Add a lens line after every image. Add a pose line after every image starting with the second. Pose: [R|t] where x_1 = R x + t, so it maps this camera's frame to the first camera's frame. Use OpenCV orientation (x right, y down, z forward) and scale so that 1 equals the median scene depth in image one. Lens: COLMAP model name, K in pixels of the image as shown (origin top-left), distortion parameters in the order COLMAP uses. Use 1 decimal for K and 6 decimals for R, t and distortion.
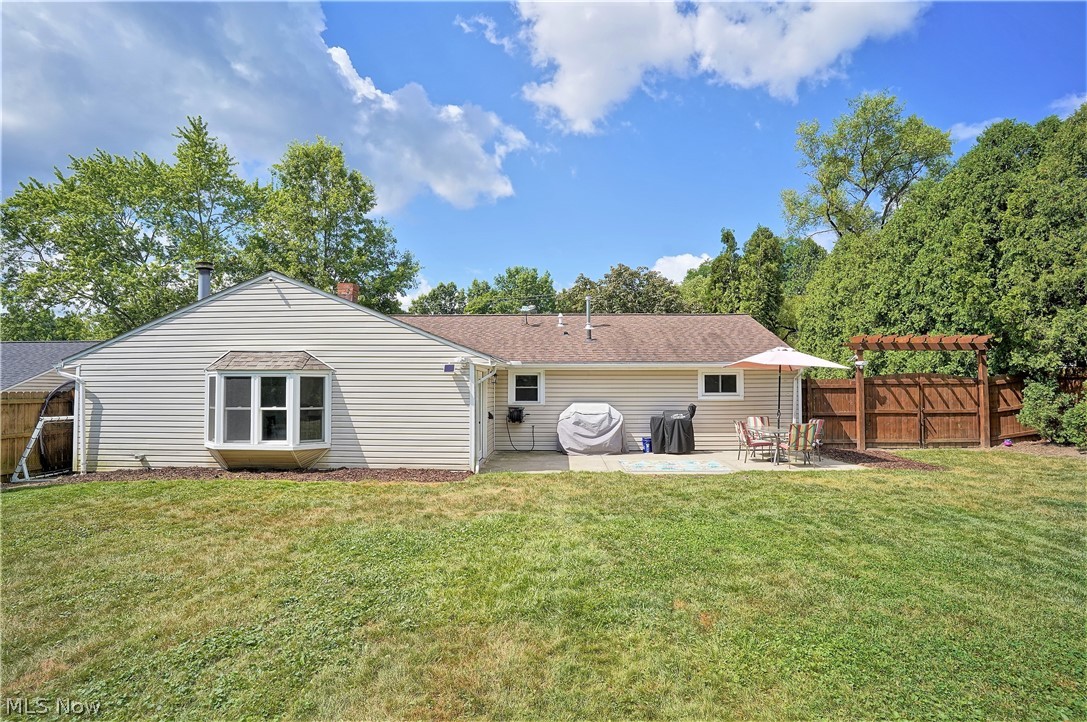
lens RADIAL K [[595.6, 0, 551.7], [0, 595.6, 370.5], [0, 0, 1]] dist [-0.007810, 0.022107]
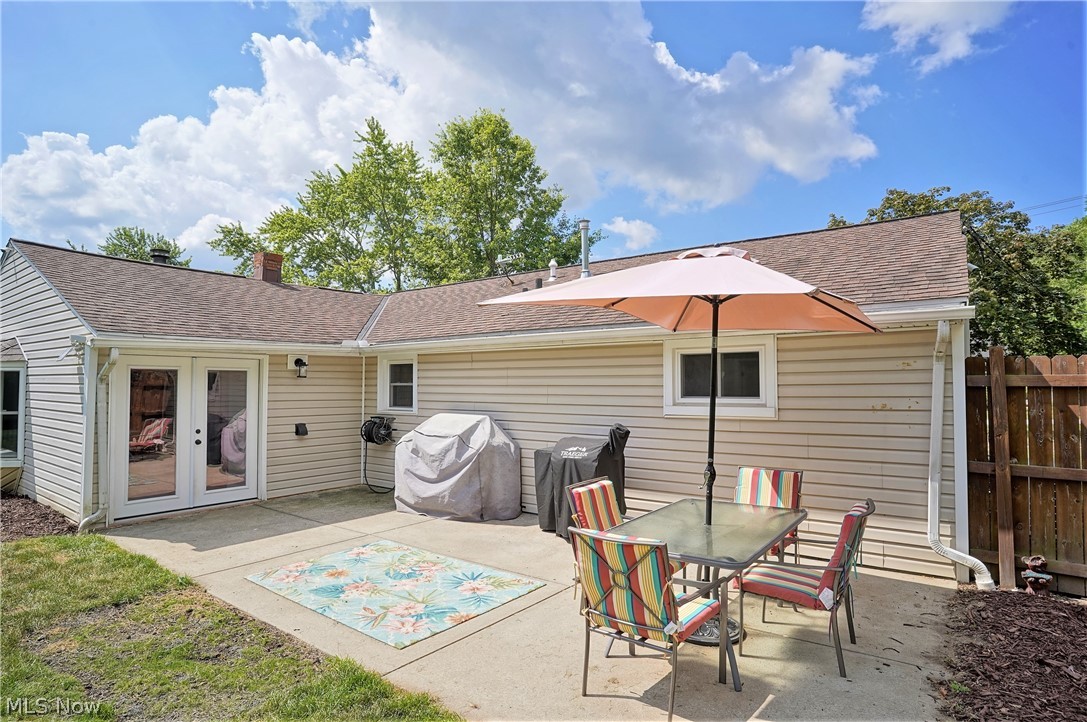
lens RADIAL K [[595.6, 0, 549.6], [0, 595.6, 370.3], [0, 0, 1]] dist [-0.007810, 0.022107]
pose [[0.822458, -0.011487, -0.568709, 0.413635], [0.015036, 0.999886, 0.001549, 0.016719], [0.568627, -0.009825, 0.822537, 0.610296]]
